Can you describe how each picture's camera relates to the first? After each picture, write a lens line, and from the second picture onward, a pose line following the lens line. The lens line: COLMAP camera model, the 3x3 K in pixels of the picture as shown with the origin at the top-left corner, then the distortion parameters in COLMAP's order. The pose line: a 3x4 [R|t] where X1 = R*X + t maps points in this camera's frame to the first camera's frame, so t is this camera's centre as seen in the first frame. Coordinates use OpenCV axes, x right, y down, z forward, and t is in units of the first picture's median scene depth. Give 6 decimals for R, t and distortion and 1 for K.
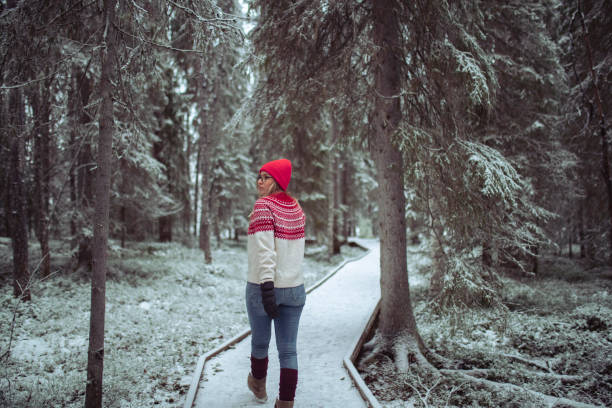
lens RADIAL K [[612.5, 0, 306.0], [0, 612.5, 204.0], [0, 0, 1]] dist [-0.003227, 0.002872]
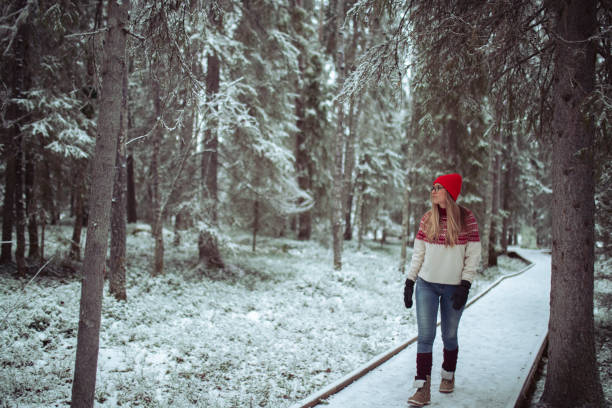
lens RADIAL K [[601.6, 0, 306.0], [0, 601.6, 204.0], [0, 0, 1]] dist [-0.021766, 0.007387]
pose [[0.965142, 0.048087, -0.257272, 0.009888], [-0.047710, 0.998831, 0.007715, -0.000459], [0.257343, 0.004829, 0.966308, 0.111258]]
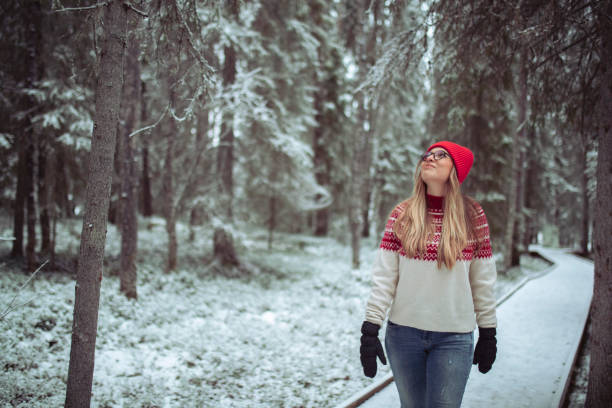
lens RADIAL K [[601.6, 0, 306.0], [0, 601.6, 204.0], [0, 0, 1]] dist [-0.021766, 0.007387]
pose [[0.957209, 0.060636, -0.282975, 0.003205], [-0.058185, 0.998160, 0.017066, -0.001513], [0.283489, 0.000129, 0.958975, 0.129642]]
